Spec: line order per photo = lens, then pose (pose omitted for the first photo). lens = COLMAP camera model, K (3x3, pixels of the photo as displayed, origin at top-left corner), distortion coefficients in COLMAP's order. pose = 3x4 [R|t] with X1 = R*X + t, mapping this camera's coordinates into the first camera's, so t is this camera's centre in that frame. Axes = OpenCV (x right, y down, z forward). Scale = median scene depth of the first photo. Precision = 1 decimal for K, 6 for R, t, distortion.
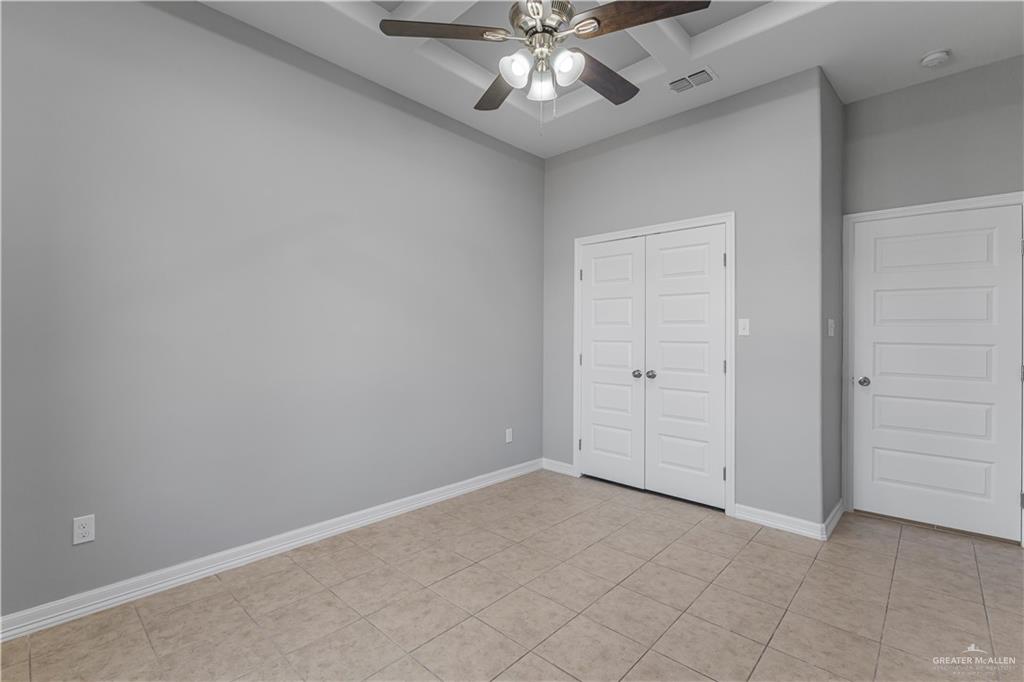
lens RADIAL K [[460.1, 0, 504.4], [0, 460.1, 338.7], [0, 0, 1]] dist [-0.002036, -0.000759]
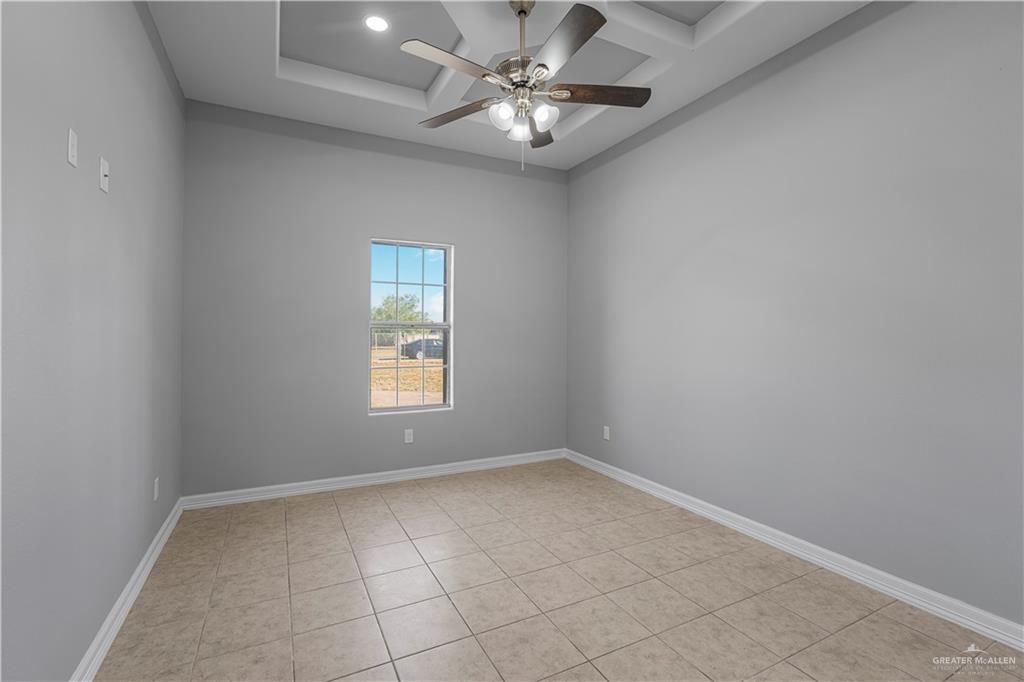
lens RADIAL K [[460.1, 0, 504.4], [0, 460.1, 338.7], [0, 0, 1]] dist [-0.002036, -0.000759]
pose [[-0.344690, -0.004279, -0.938707, 0.959347], [-0.012855, 0.999917, 0.000163, 0.010220], [0.938628, 0.012123, -0.344717, 1.075894]]
